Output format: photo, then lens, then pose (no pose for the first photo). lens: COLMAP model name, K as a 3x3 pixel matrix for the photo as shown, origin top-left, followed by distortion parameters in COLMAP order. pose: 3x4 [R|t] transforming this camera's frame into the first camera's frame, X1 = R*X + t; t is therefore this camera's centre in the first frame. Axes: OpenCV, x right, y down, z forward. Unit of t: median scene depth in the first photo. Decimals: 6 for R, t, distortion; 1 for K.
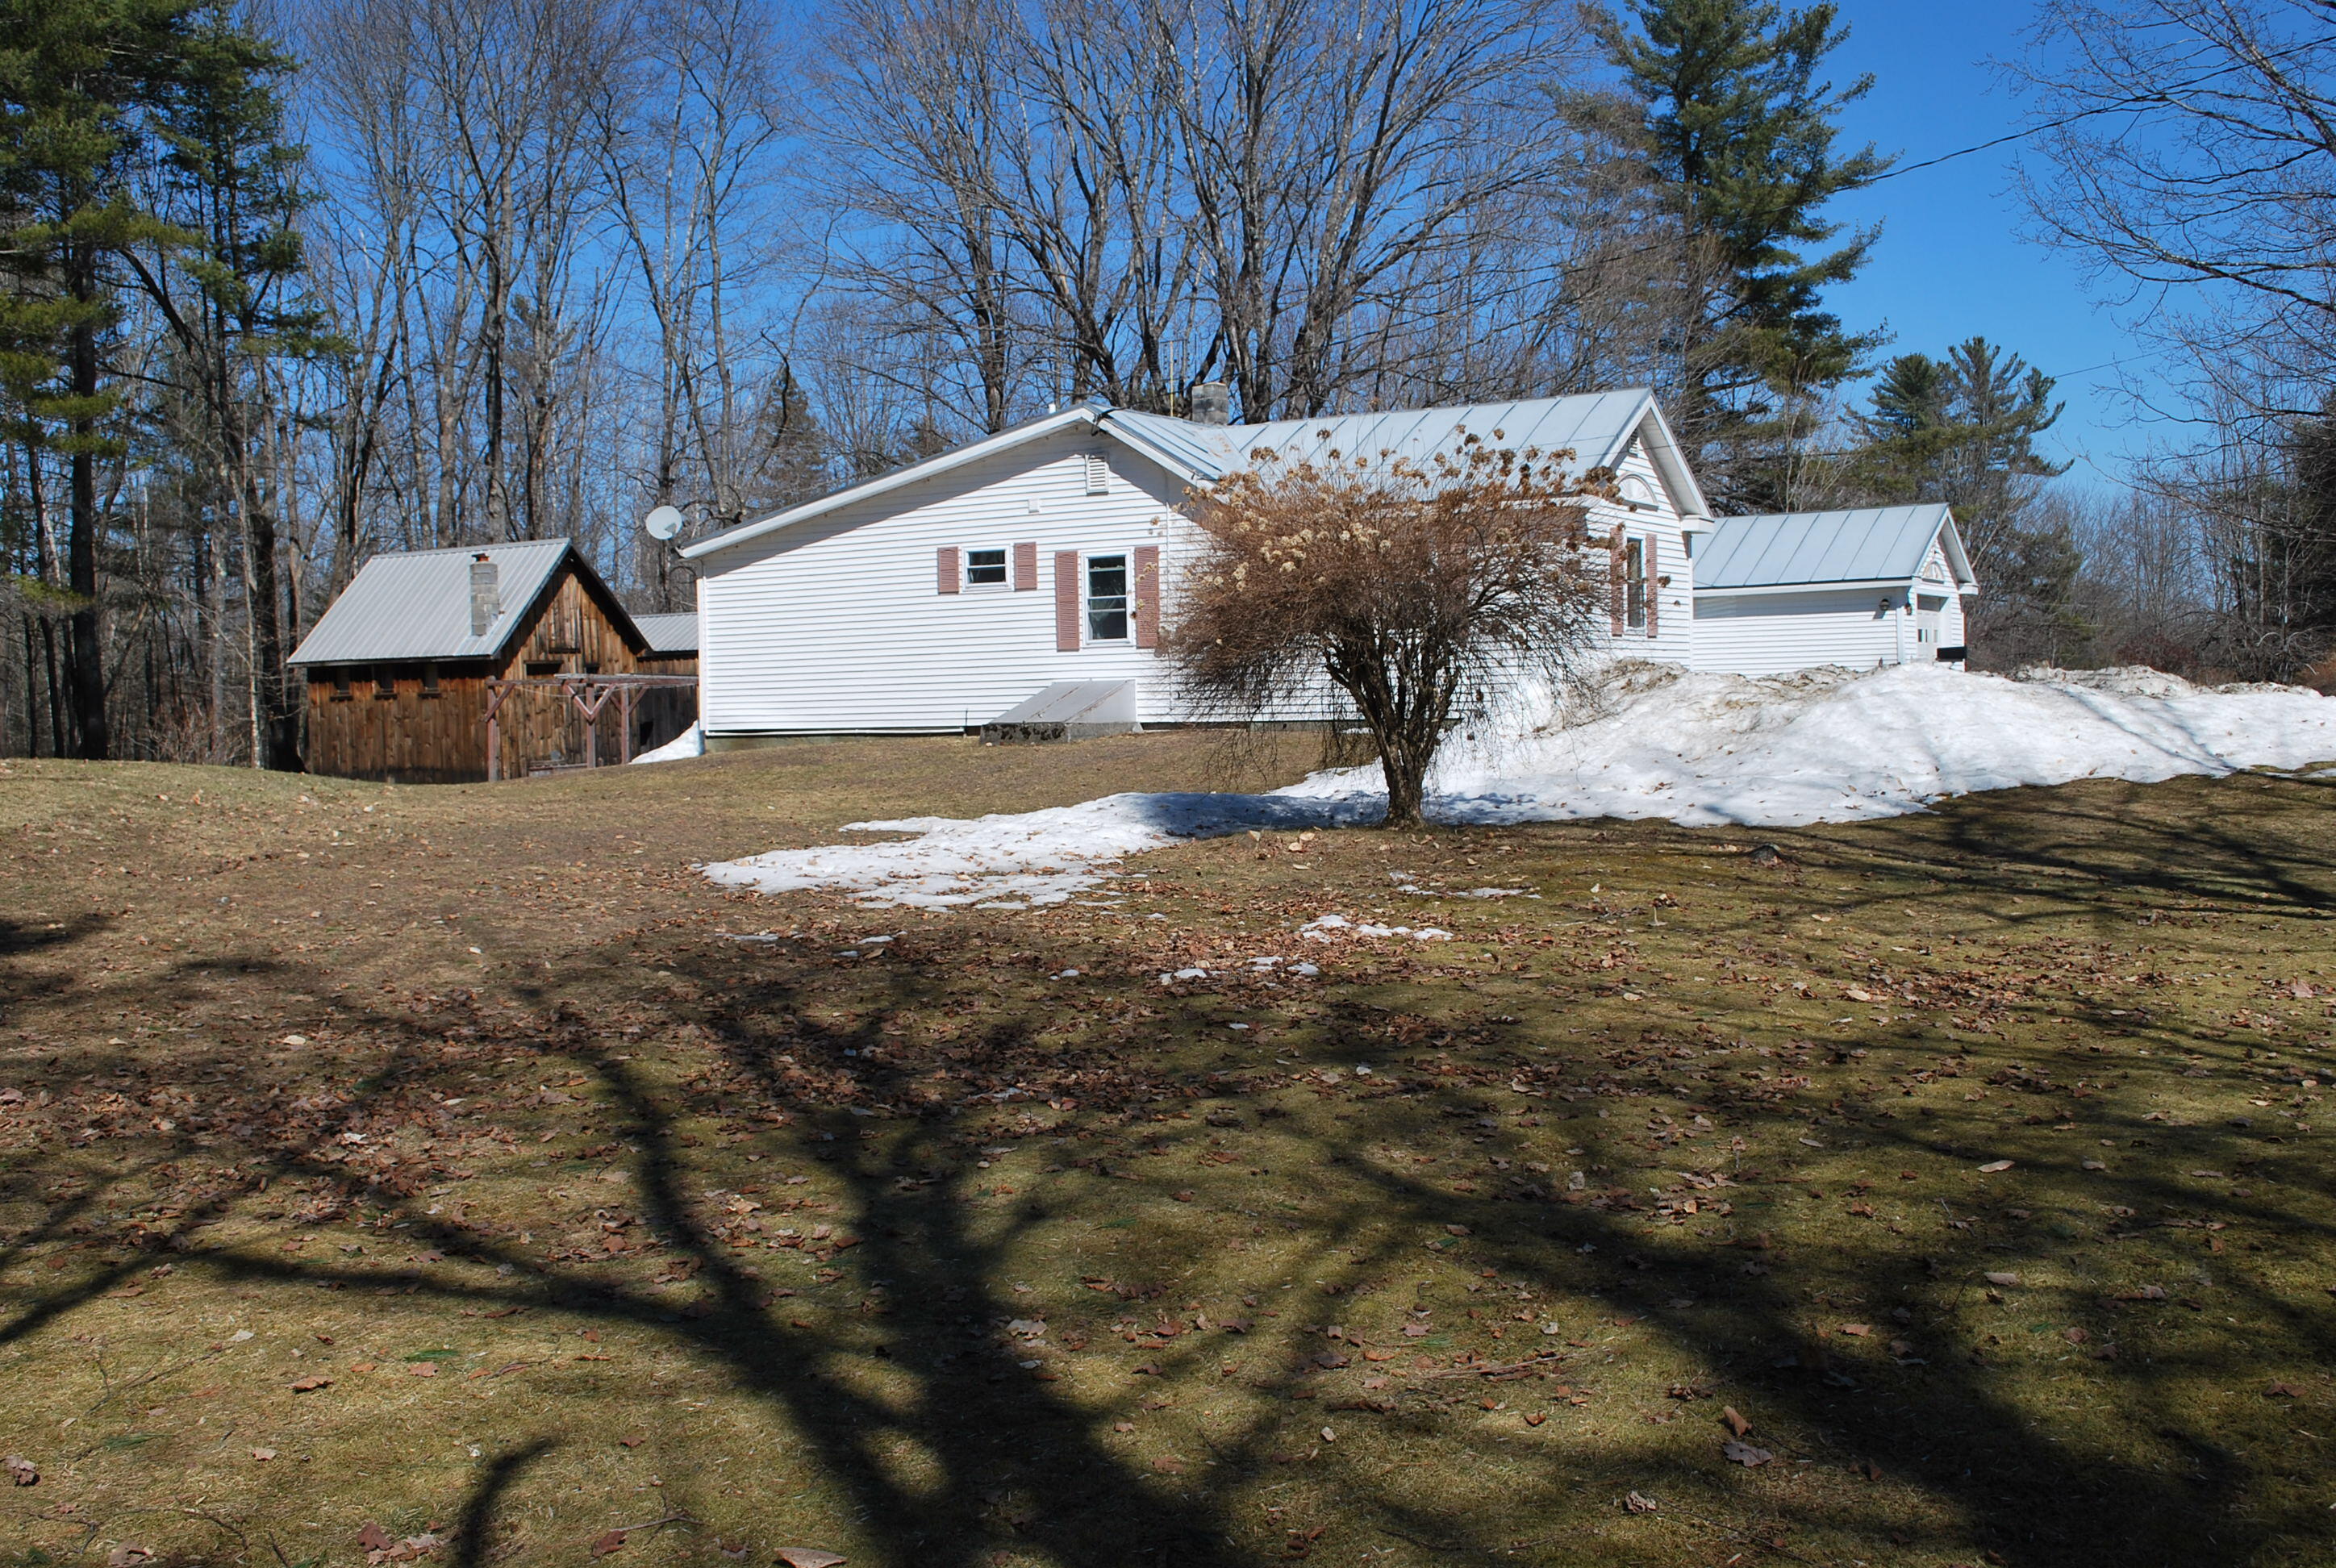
lens RADIAL K [[2055.6, 0, 1168.0], [0, 2055.6, 784.0], [0, 0, 1]] dist [-0.053568, 0.002763]
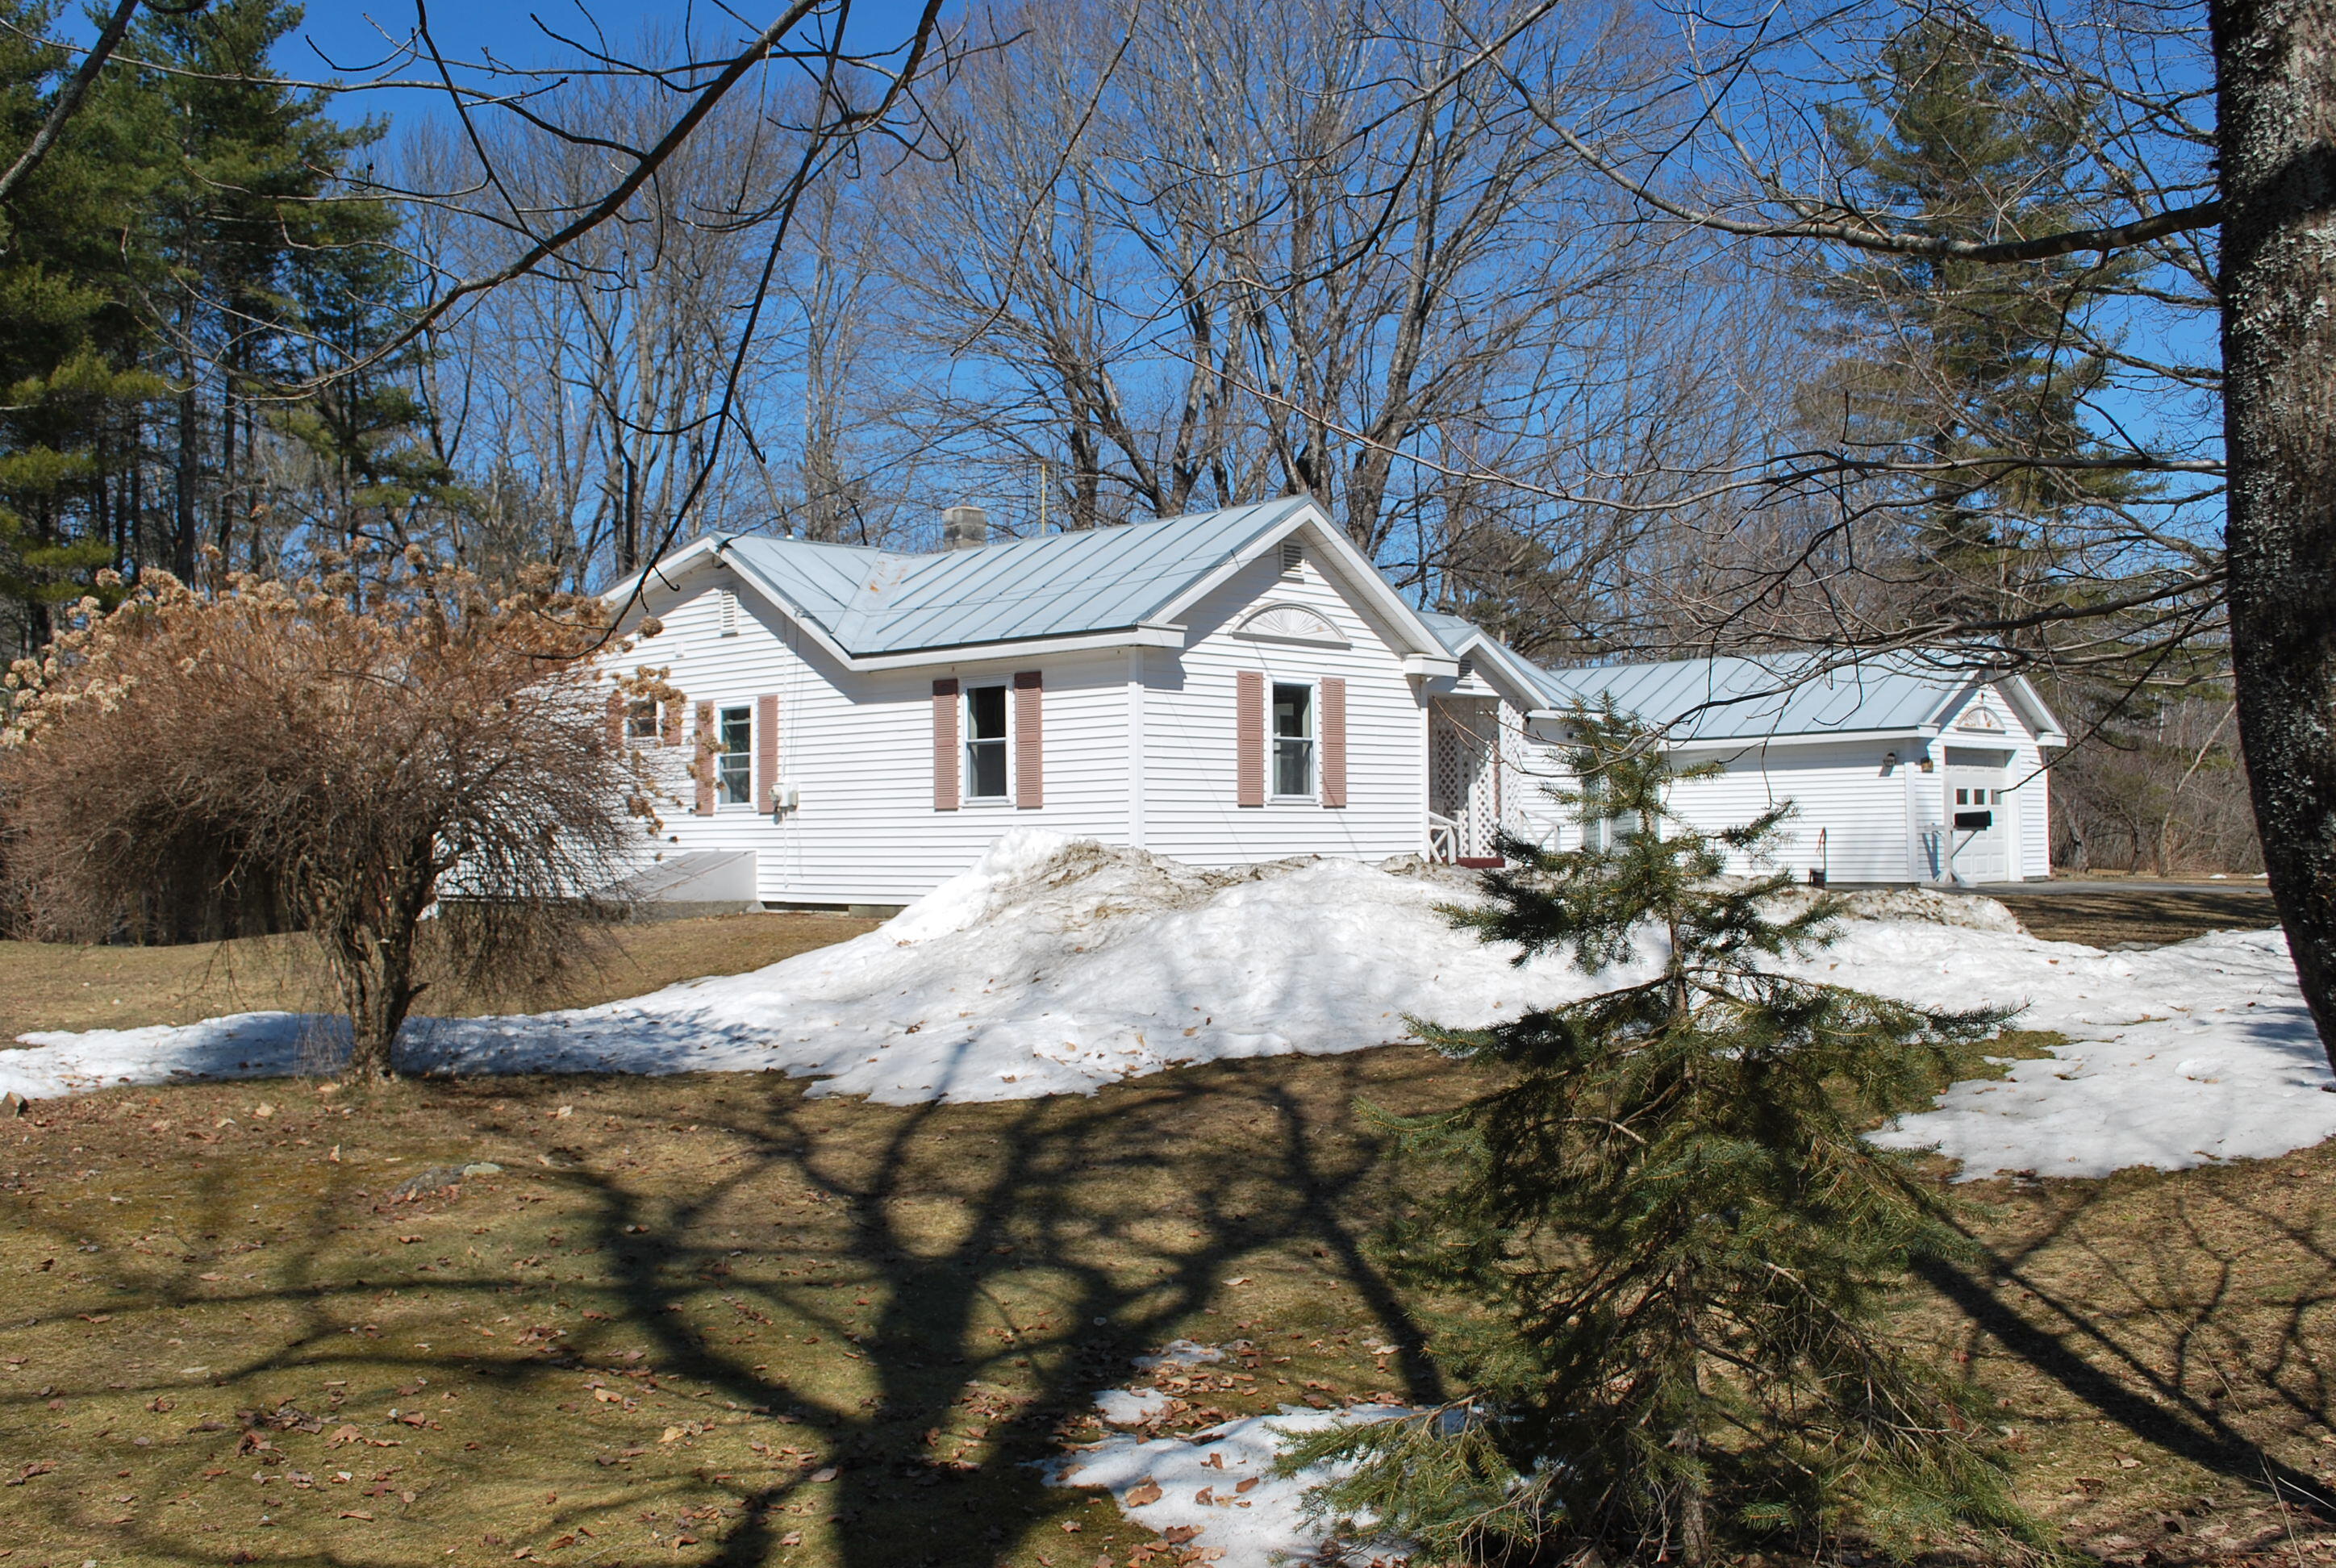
lens RADIAL K [[2055.6, 0, 1168.0], [0, 2055.6, 784.0], [0, 0, 1]] dist [-0.053568, 0.002763]
pose [[0.980185, 0.005671, -0.198004, 0.318943], [-0.019300, 0.997568, -0.066970, -0.024539], [0.197143, 0.069464, 0.977911, 0.196299]]
